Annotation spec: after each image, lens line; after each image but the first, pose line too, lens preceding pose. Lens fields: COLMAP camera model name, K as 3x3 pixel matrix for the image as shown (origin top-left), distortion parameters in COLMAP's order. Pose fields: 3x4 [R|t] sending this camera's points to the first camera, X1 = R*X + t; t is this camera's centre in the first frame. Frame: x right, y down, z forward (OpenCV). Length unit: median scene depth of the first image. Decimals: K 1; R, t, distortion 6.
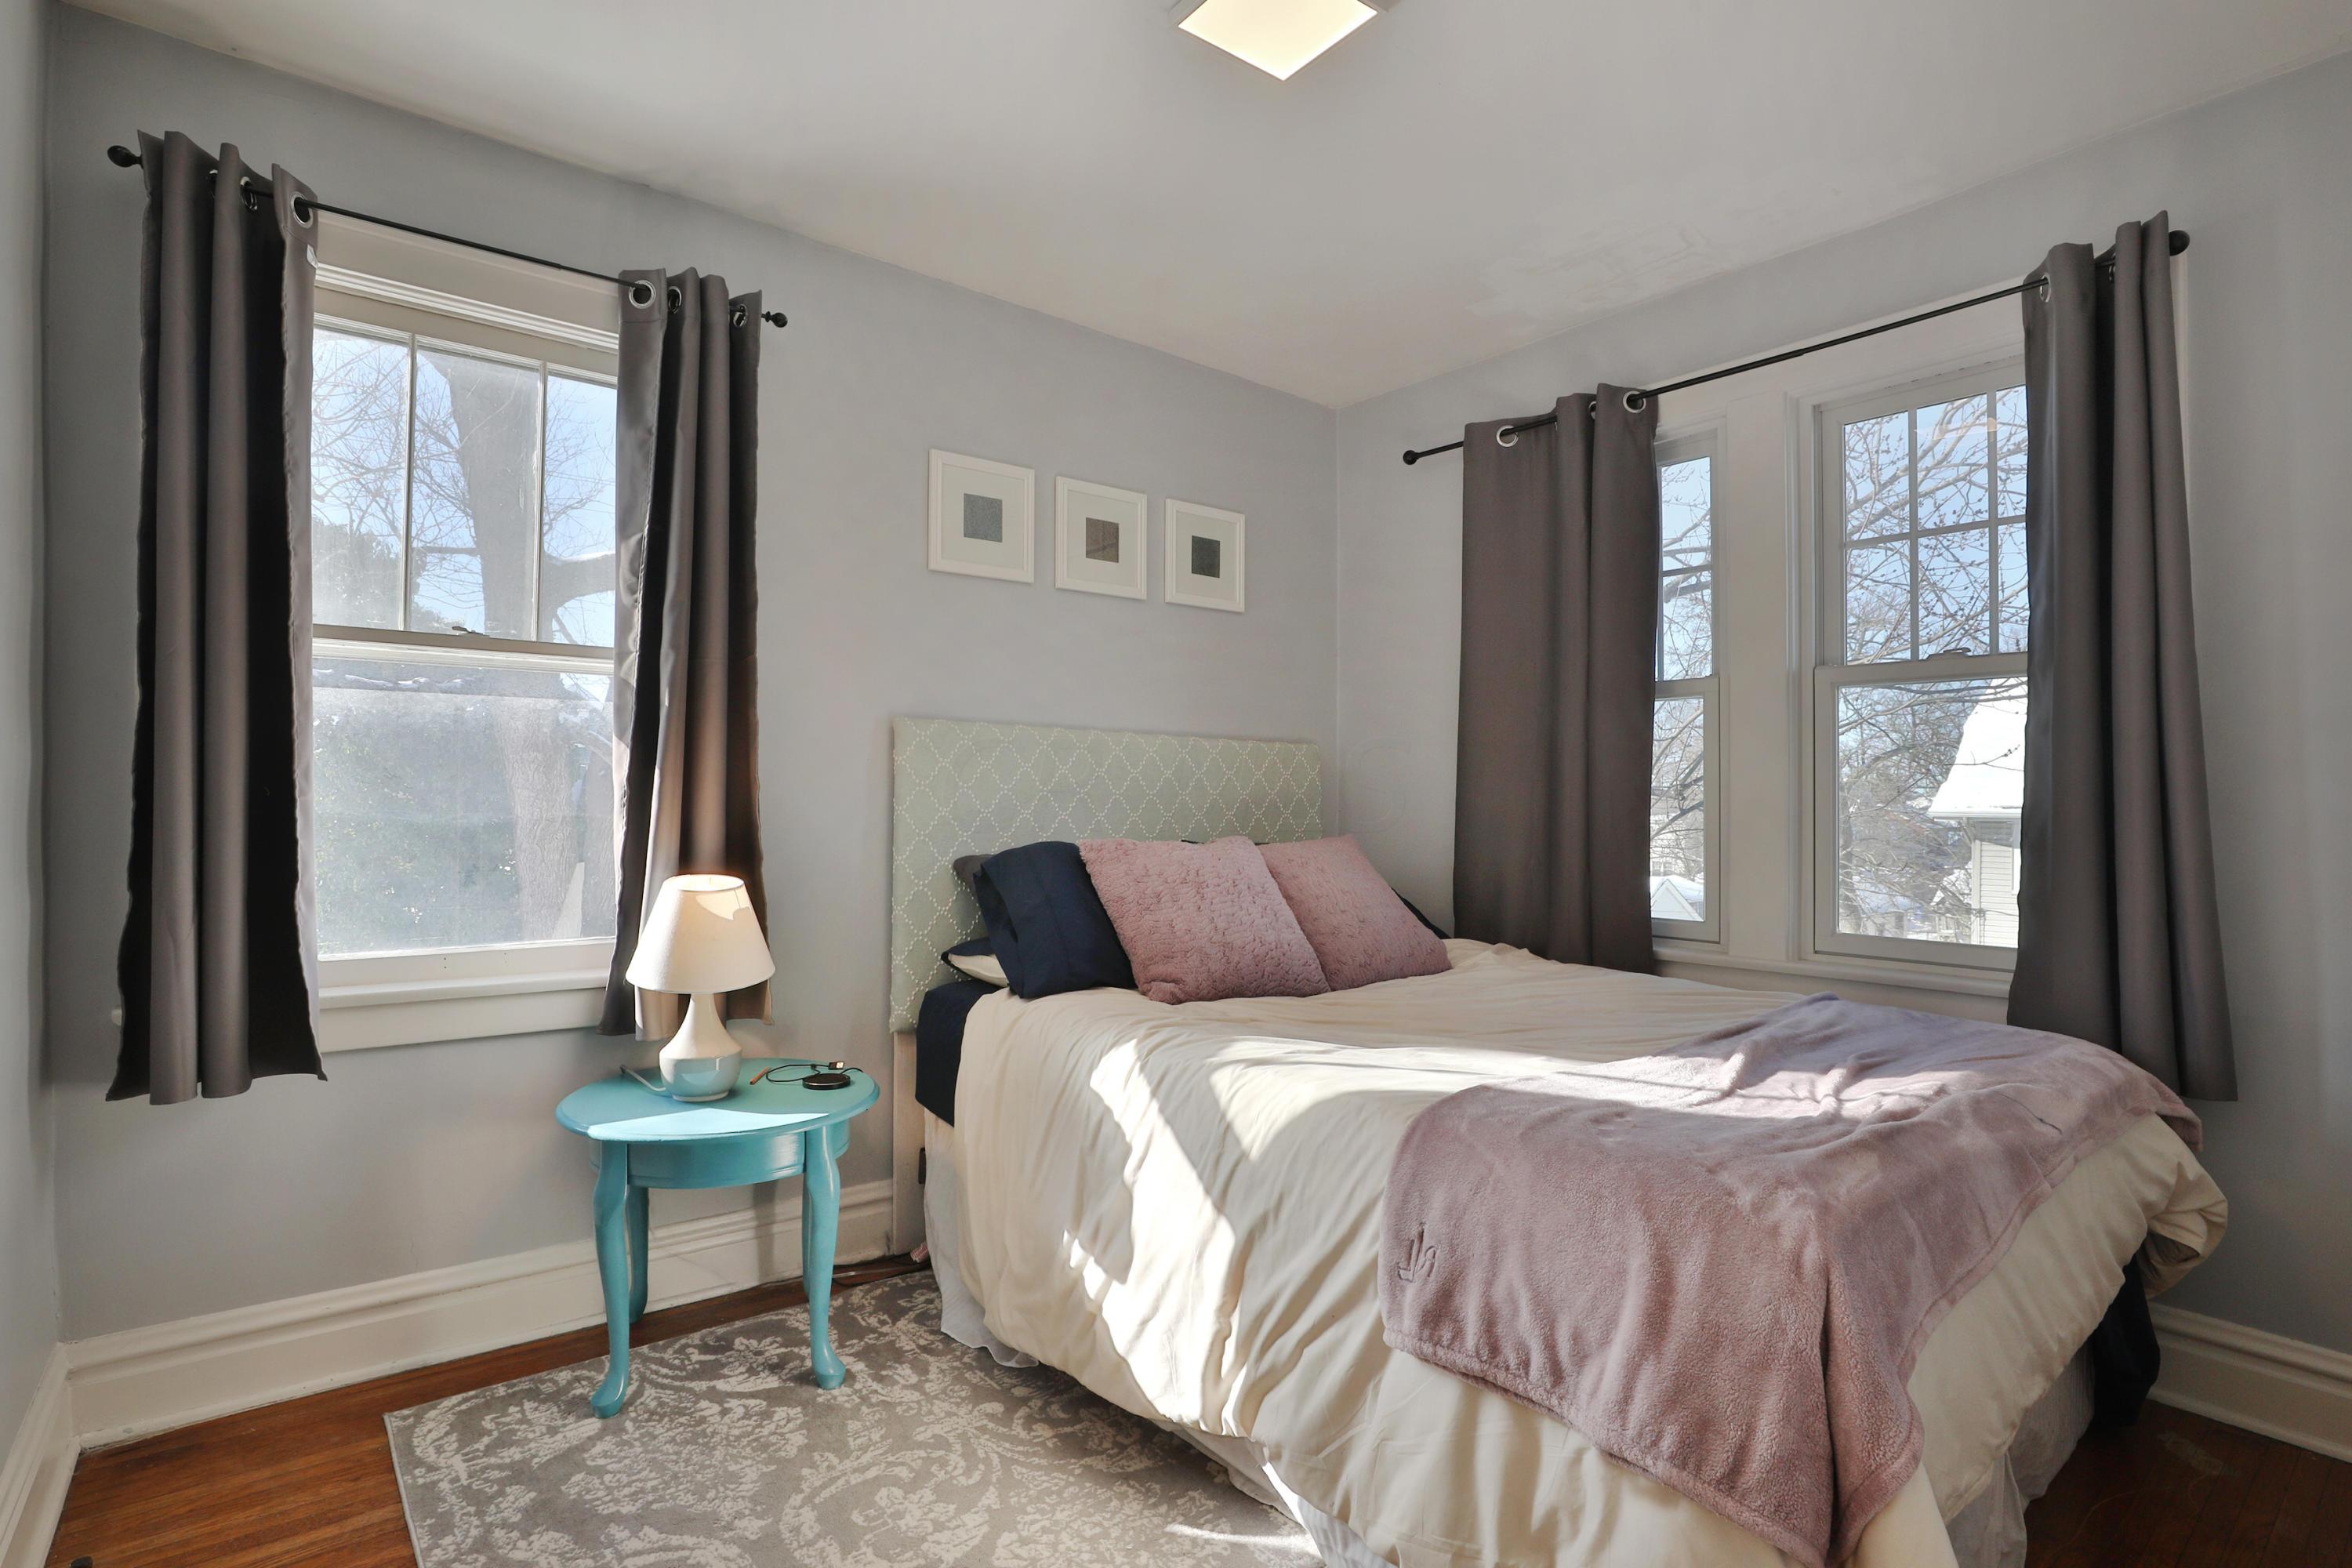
lens RADIAL K [[1130.3, 0, 1160.2], [0, 1130.3, 790.3], [0, 0, 1]] dist [-0.048329, 0.013049]
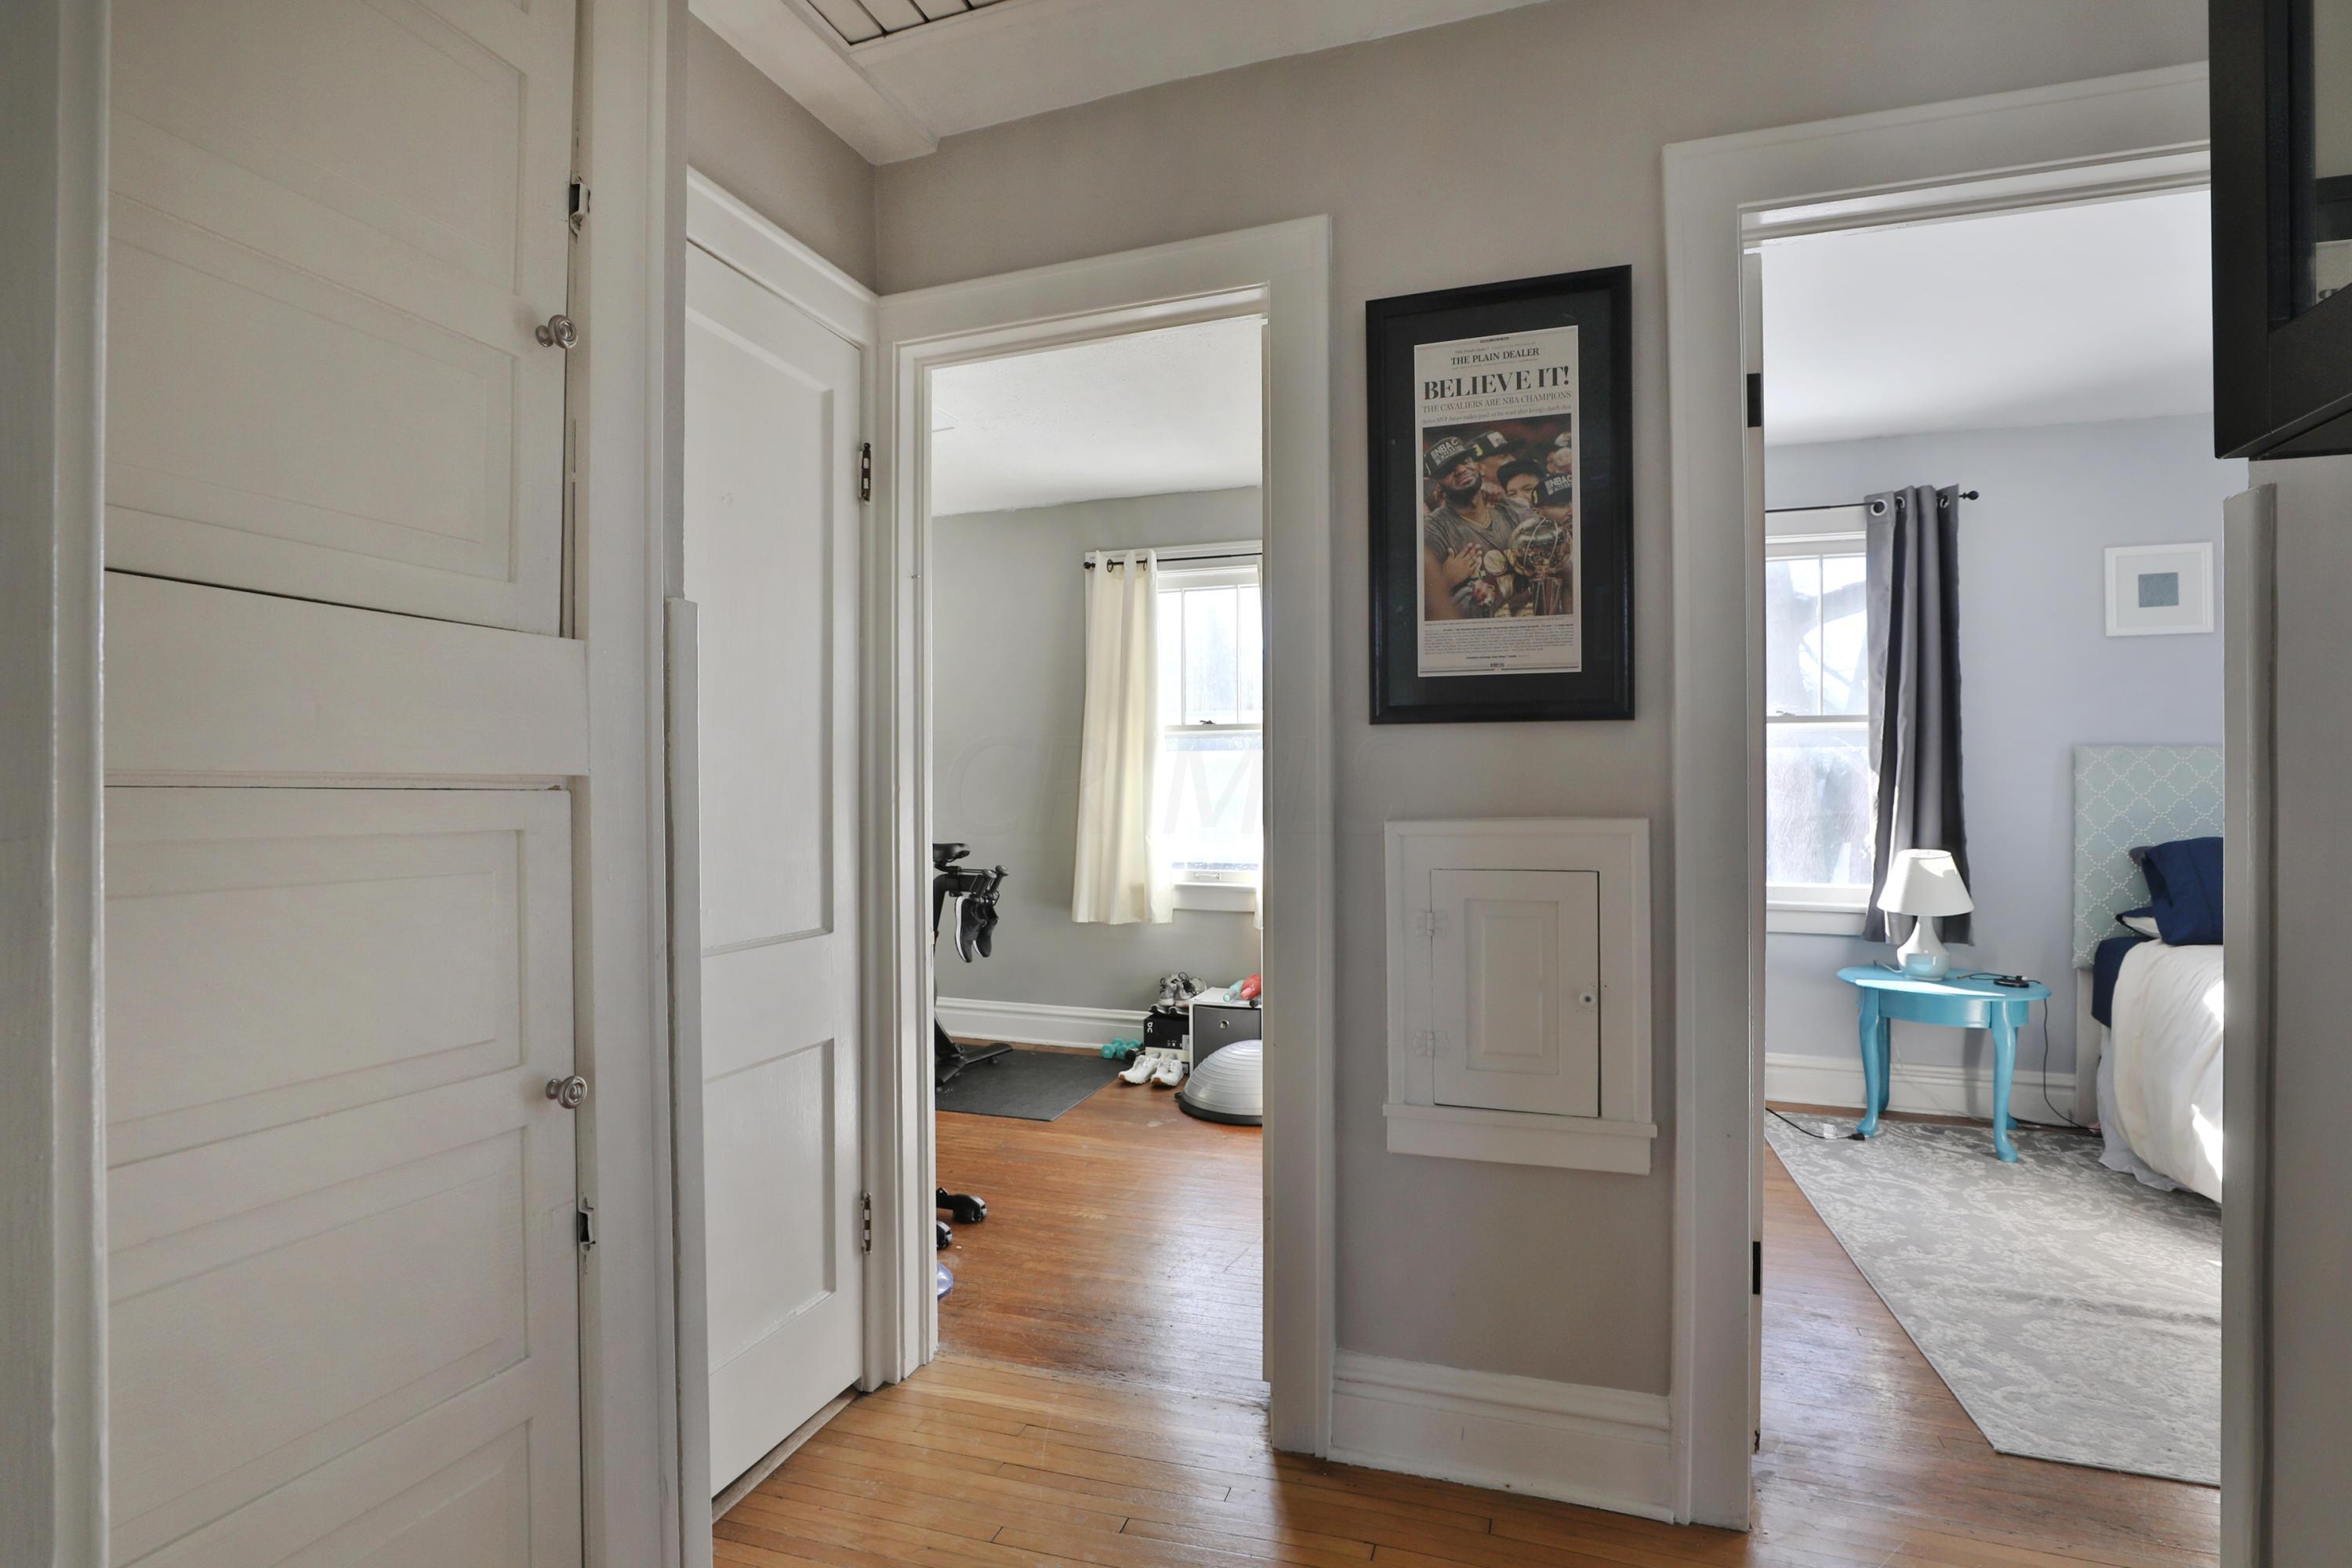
lens RADIAL K [[1130.3, 0, 1160.2], [0, 1130.3, 790.3], [0, 0, 1]] dist [-0.048329, 0.013049]
pose [[0.532994, -0.007818, -0.846083, 0.391455], [0.012816, 0.999917, -0.001166, -0.028988], [0.846022, -0.010222, 0.533050, -0.869717]]
